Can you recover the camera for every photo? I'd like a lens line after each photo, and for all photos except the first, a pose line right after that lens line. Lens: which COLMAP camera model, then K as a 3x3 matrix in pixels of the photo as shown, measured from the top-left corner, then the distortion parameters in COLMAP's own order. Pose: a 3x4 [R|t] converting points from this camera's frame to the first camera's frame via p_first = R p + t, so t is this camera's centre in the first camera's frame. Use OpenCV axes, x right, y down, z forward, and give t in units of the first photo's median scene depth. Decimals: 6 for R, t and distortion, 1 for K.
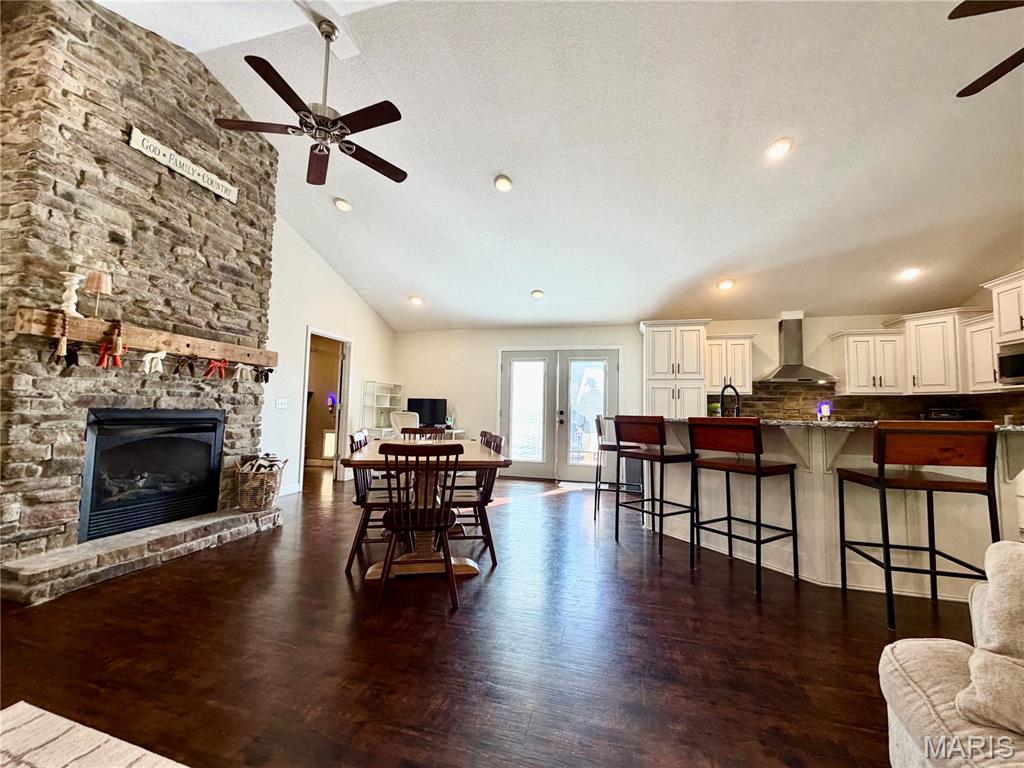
lens RADIAL K [[408.0, 0, 509.7], [0, 408.0, 385.6], [0, 0, 1]] dist [0.000181, -0.000008]
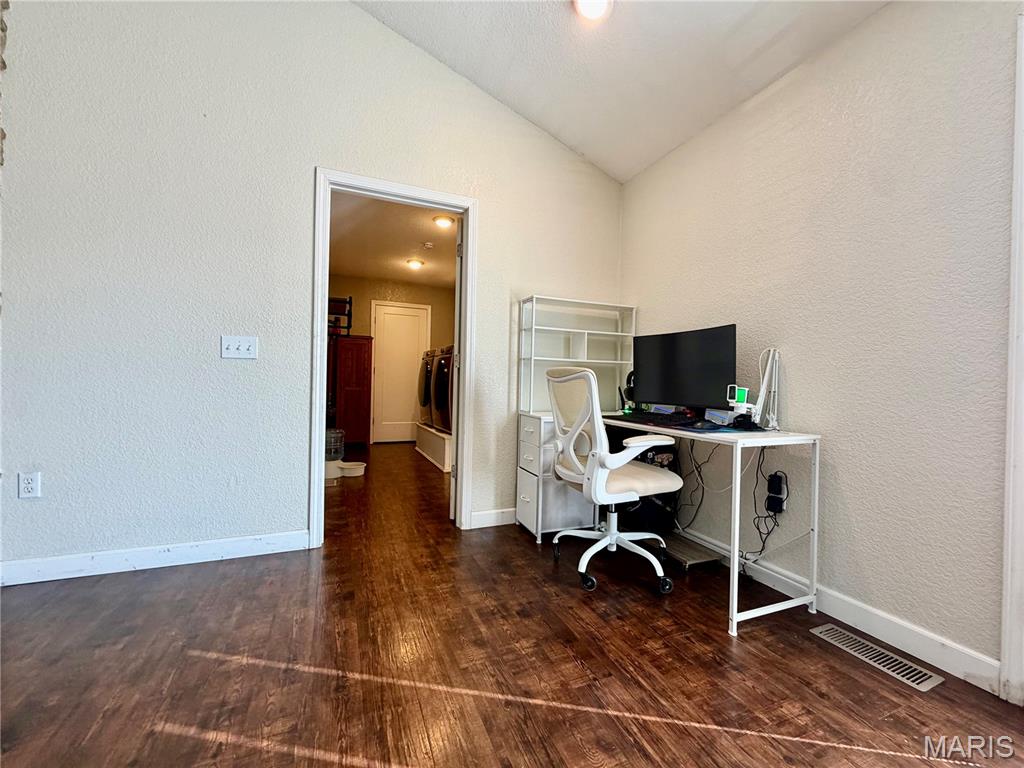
lens RADIAL K [[408.0, 0, 510.1], [0, 408.0, 385.4], [0, 0, 1]] dist [0.000181, -0.000008]
pose [[0.616201, 0.001035, -0.787588, -0.052456], [0.037167, 0.998847, 0.030391, 0.131155], [0.786711, -0.047999, 0.615452, 1.476718]]
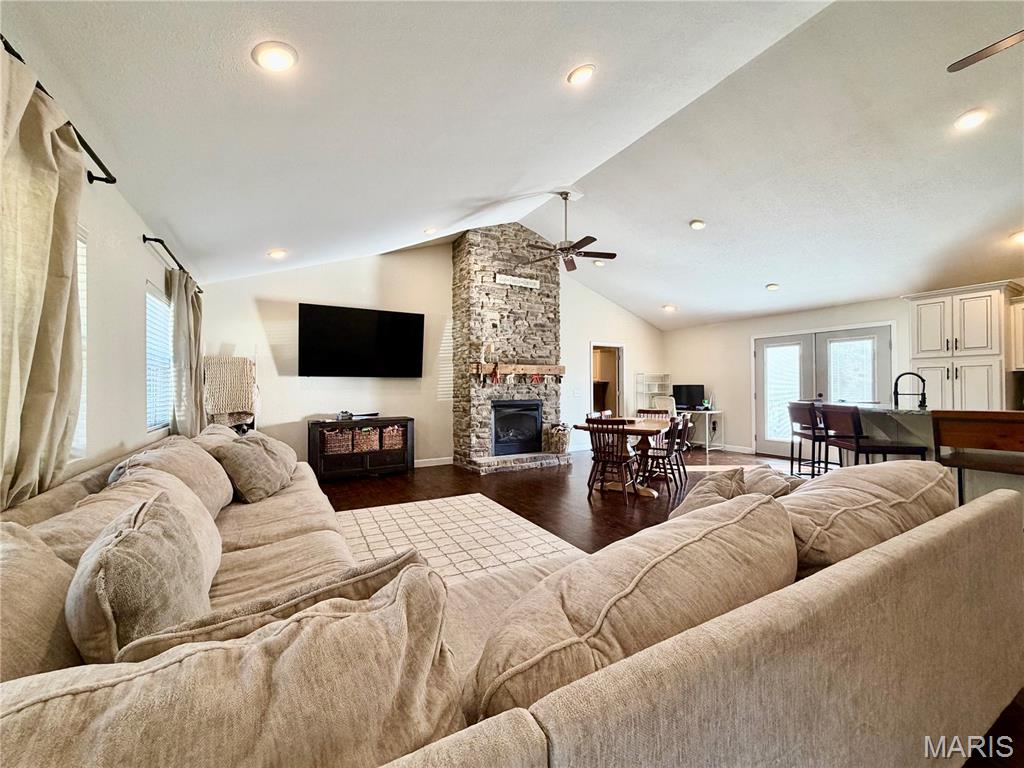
lens RADIAL K [[408.0, 0, 508.2], [0, 408.0, 384.0], [0, 0, 1]] dist [0.000181, -0.000008]
pose [[0.705551, -0.033920, -0.707847, 0.604563], [0.068507, 0.997440, 0.020488, -0.069061], [0.705340, -0.062948, 0.706069, -0.502841]]
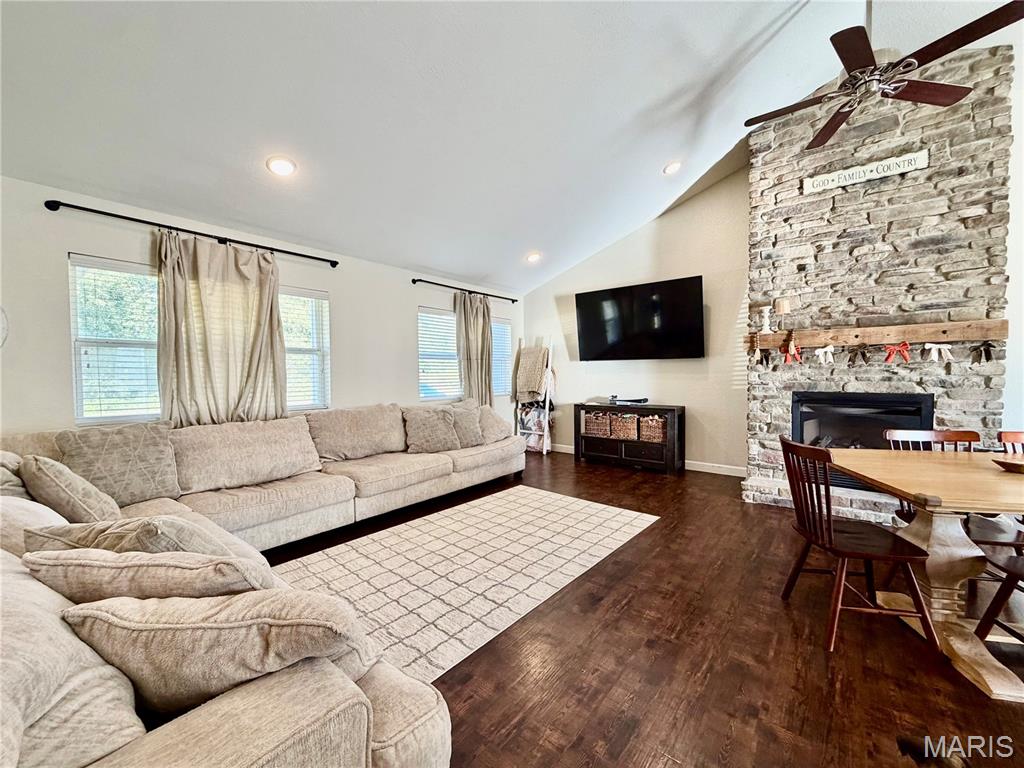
lens RADIAL K [[408.0, 0, 507.2], [0, 408.0, 383.7], [0, 0, 1]] dist [0.000181, -0.000008]
pose [[-0.409801, 0.006160, -0.912154, 0.613422], [0.060710, 0.997944, -0.020536, -0.003479], [0.910152, -0.063793, -0.409333, 0.558099]]
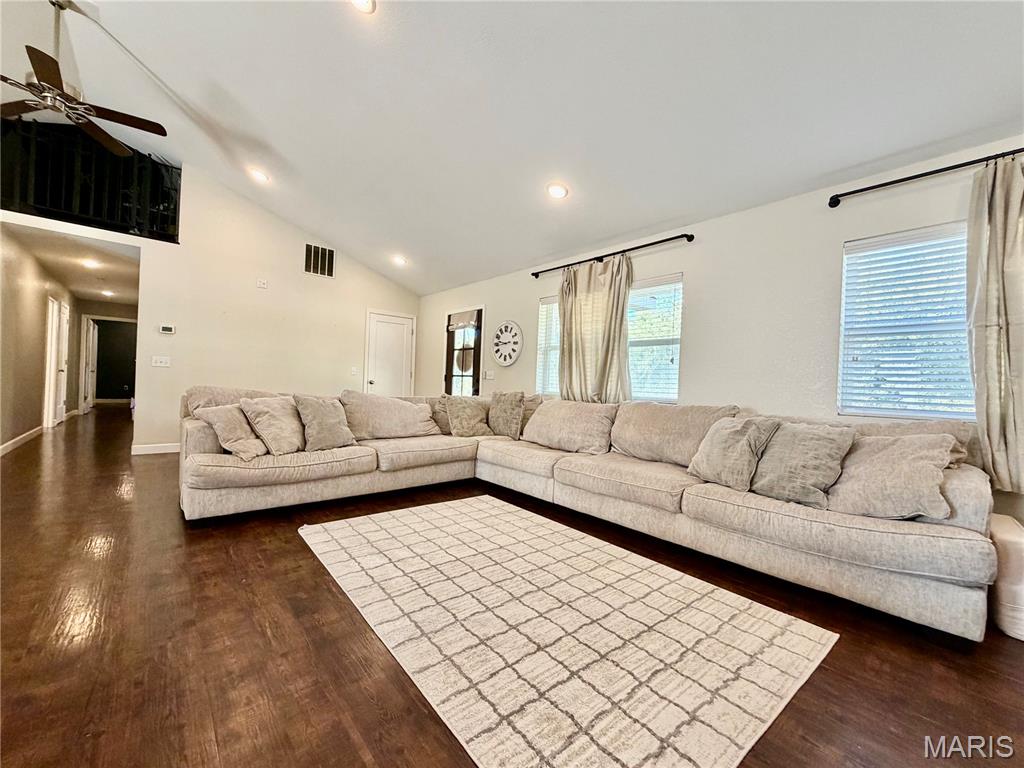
lens RADIAL K [[408.0, 0, 513.1], [0, 408.0, 382.1], [0, 0, 1]] dist [0.000181, -0.000008]
pose [[-0.836092, -0.052271, 0.546093, -0.617551], [-0.093929, 0.994391, -0.048628, 0.052969], [-0.540488, -0.091951, -0.836312, 0.719929]]
